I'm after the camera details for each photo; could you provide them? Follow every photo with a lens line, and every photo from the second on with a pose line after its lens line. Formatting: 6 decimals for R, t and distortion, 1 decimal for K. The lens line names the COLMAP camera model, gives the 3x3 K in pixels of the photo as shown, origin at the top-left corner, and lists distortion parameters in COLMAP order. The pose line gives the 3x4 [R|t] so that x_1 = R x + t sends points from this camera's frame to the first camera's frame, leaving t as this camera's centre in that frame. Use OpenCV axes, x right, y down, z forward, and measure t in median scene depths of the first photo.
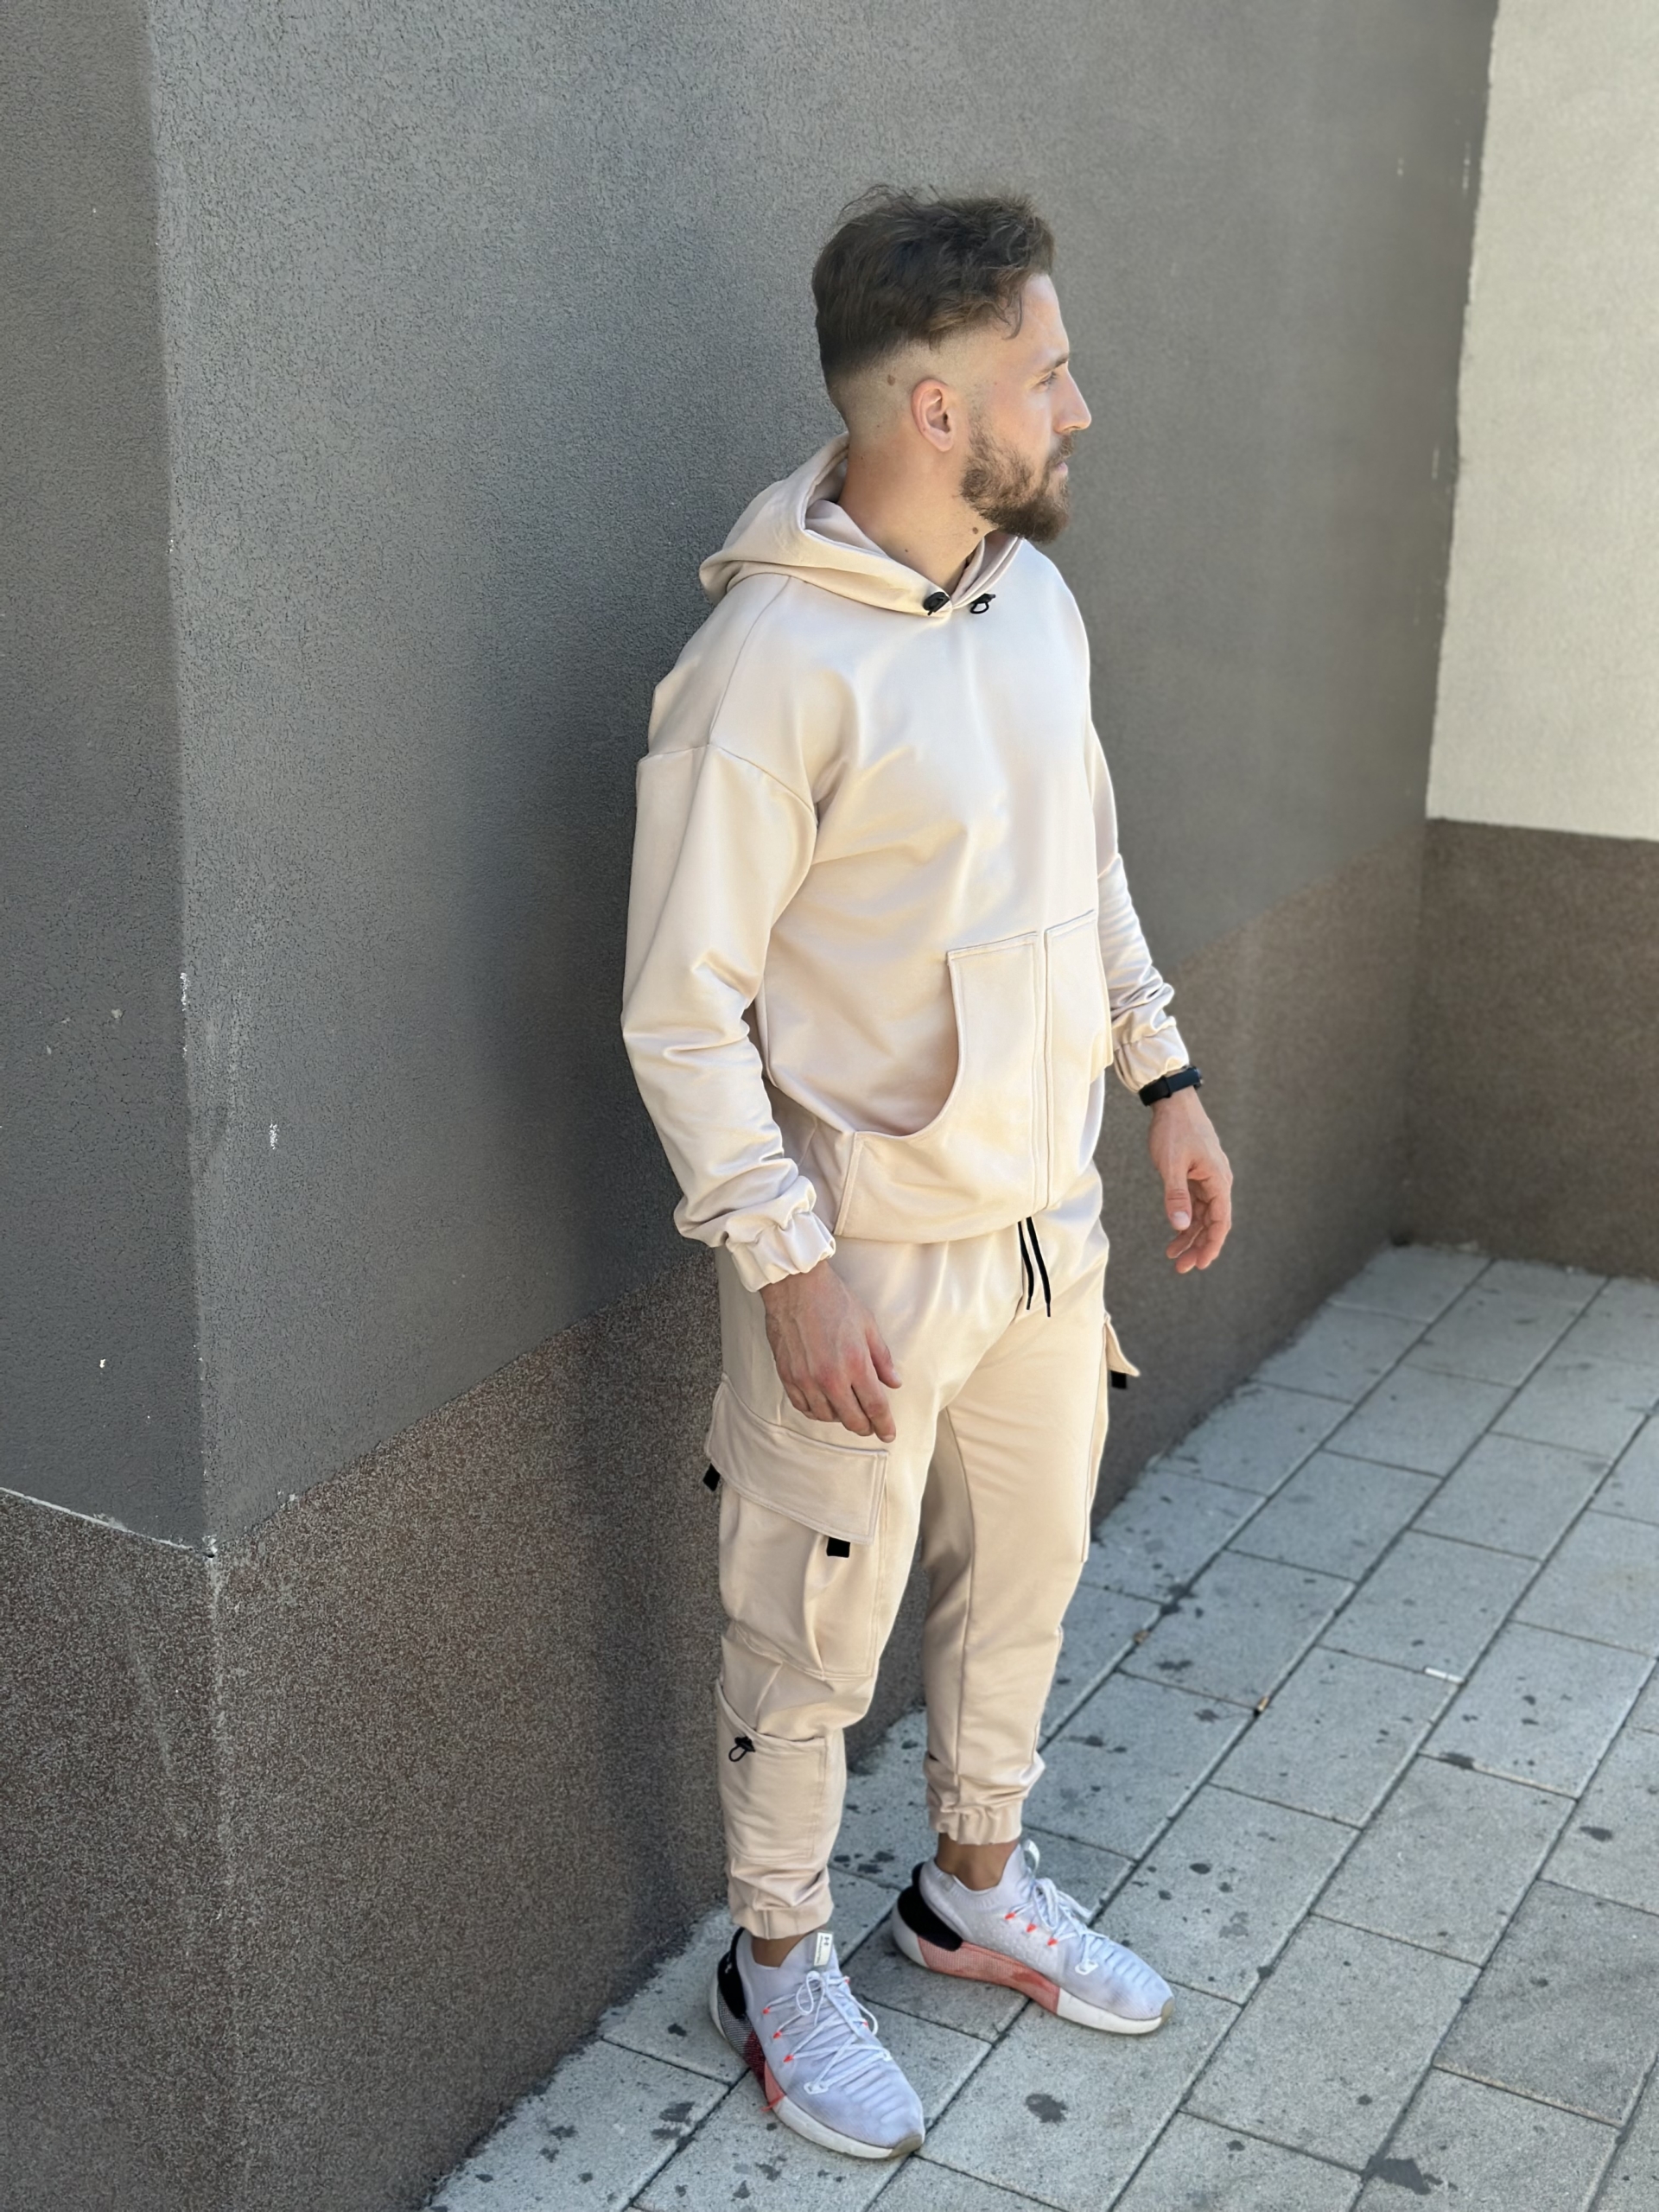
lens RADIAL K [[3035.3, 0, 834.6], [0, 3035.3, 1100.5], [0, 0, 1]] dist [0.187462, -0.382699]
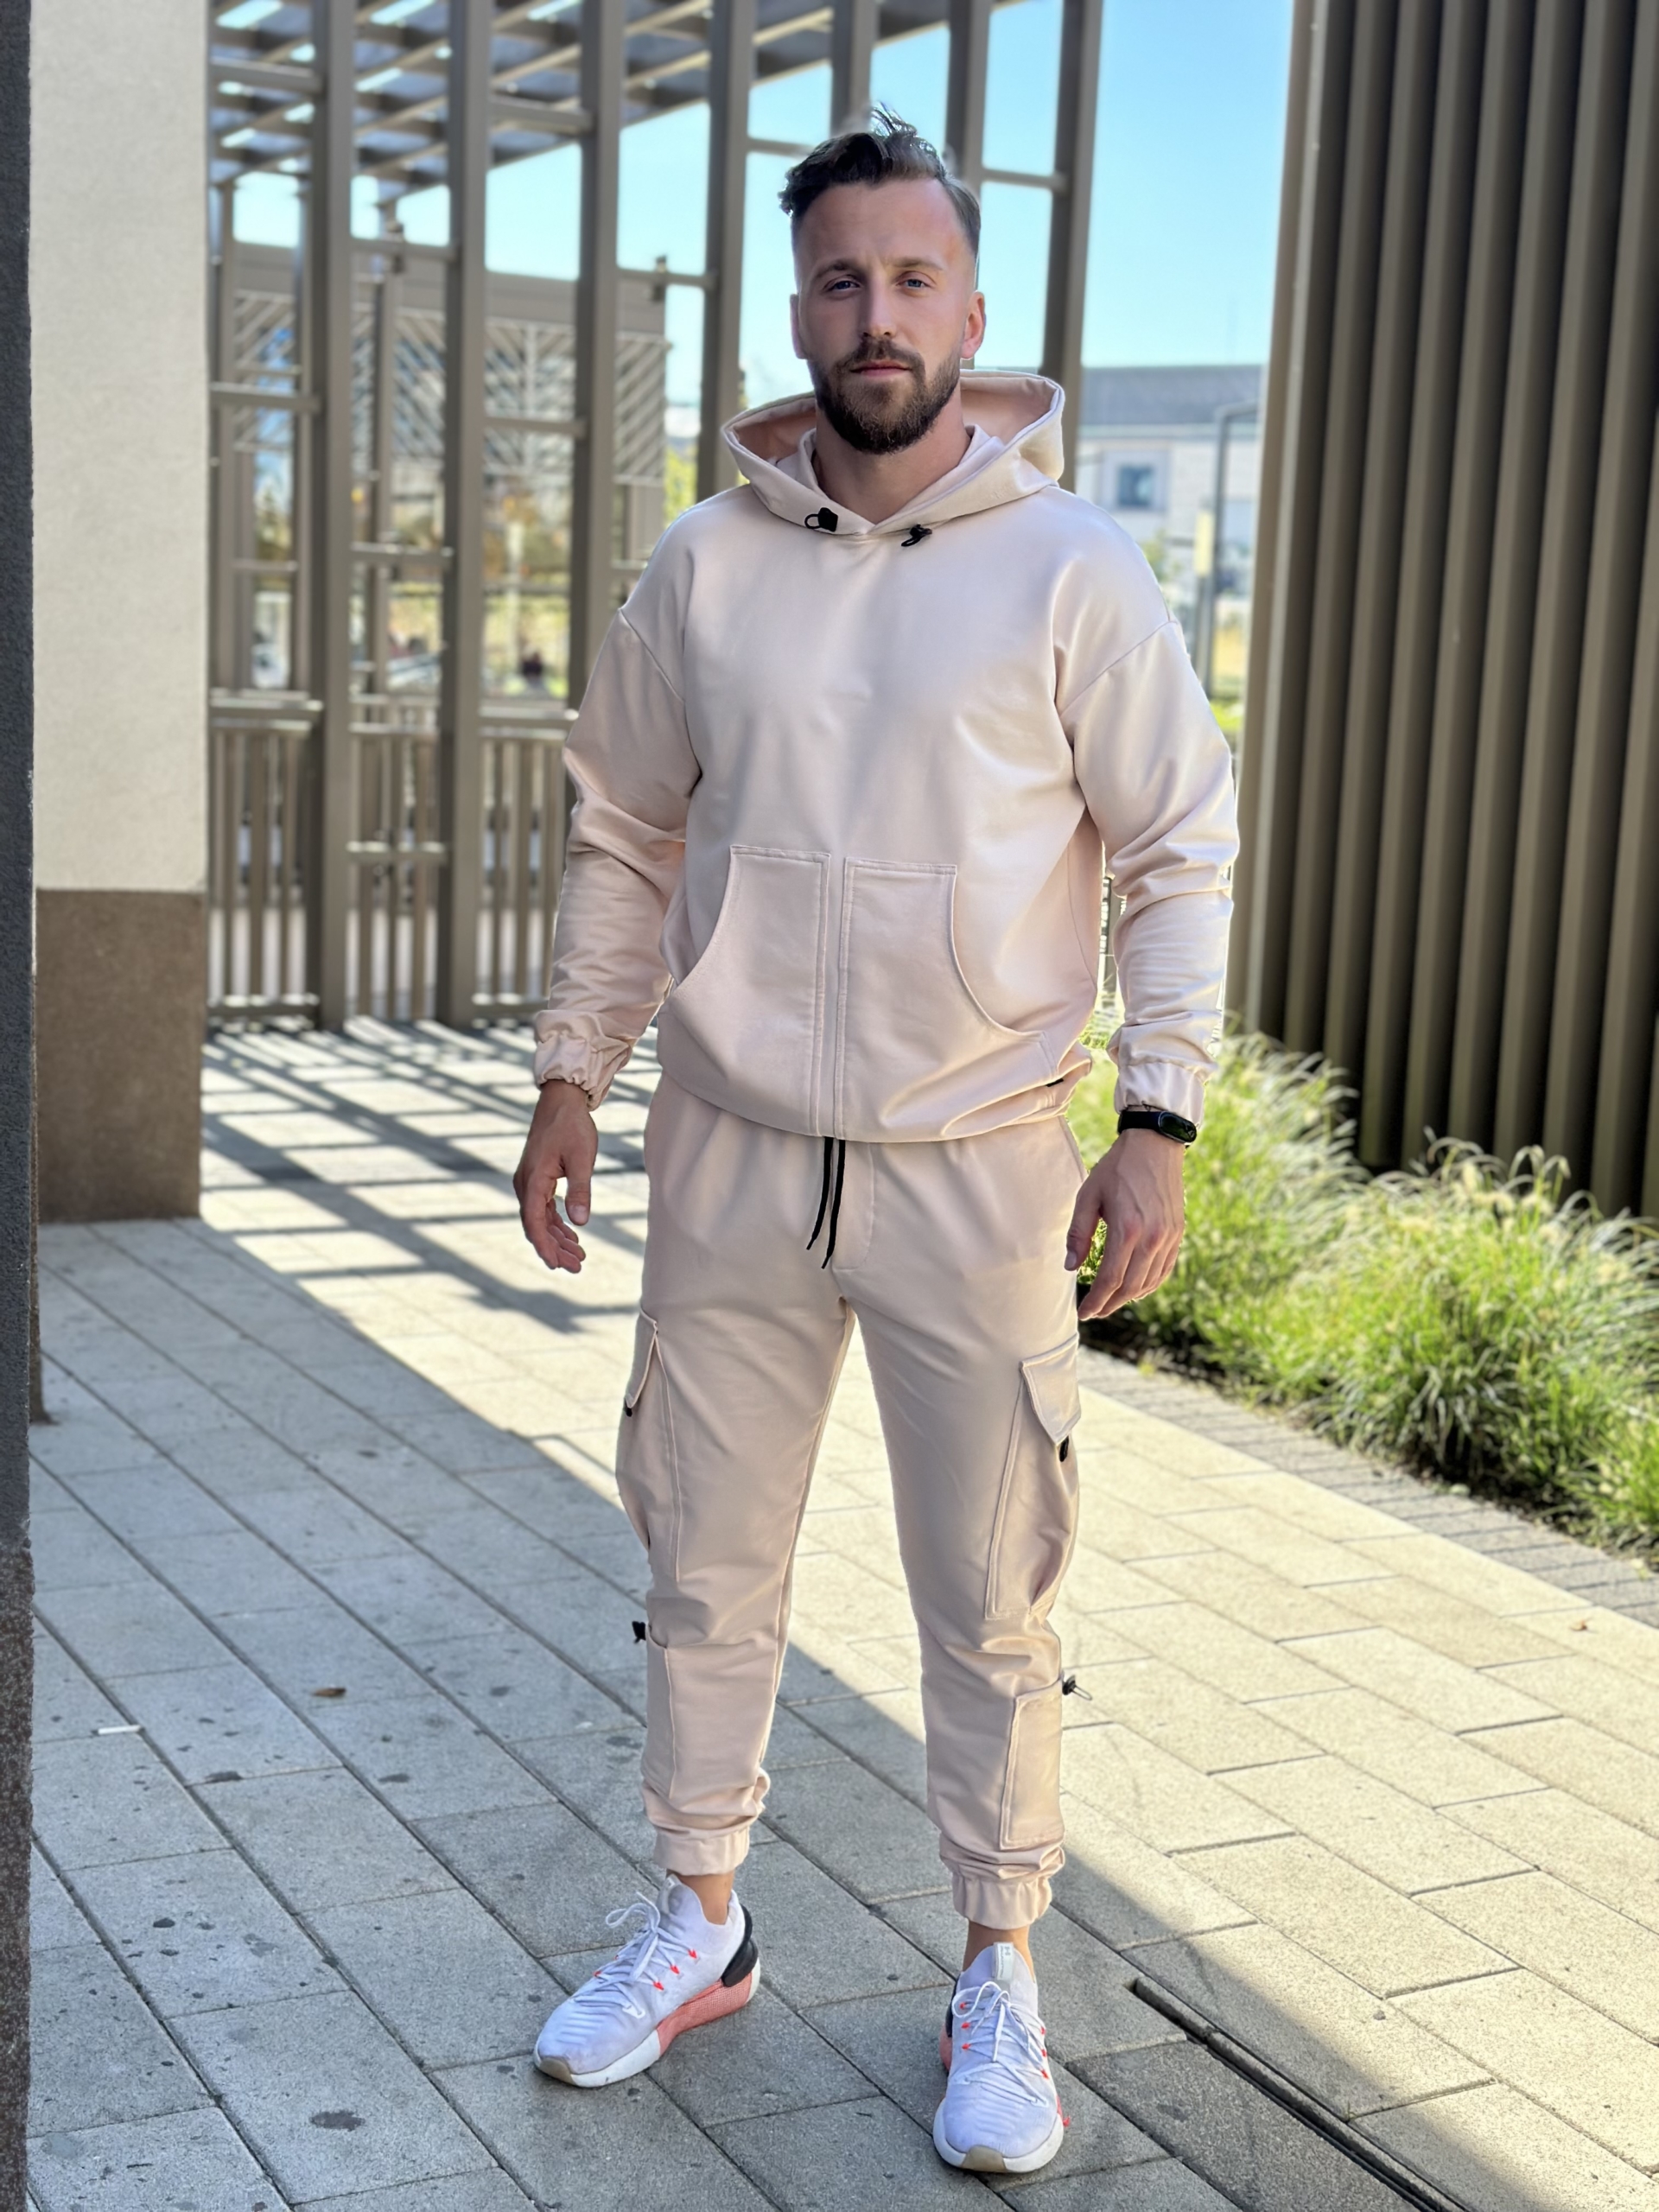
lens RADIAL K [[3041.5, 0, 829.7], [0, 3041.5, 1113.6], [0, 0, 1]] dist [0.206690, -0.462202]
pose [[0.559941, -0.108149, 0.821444, -0.563130], [0.211738, 0.977201, -0.015676, 0.075081], [-0.801020, 0.182709, 0.570074, 0.287423]]
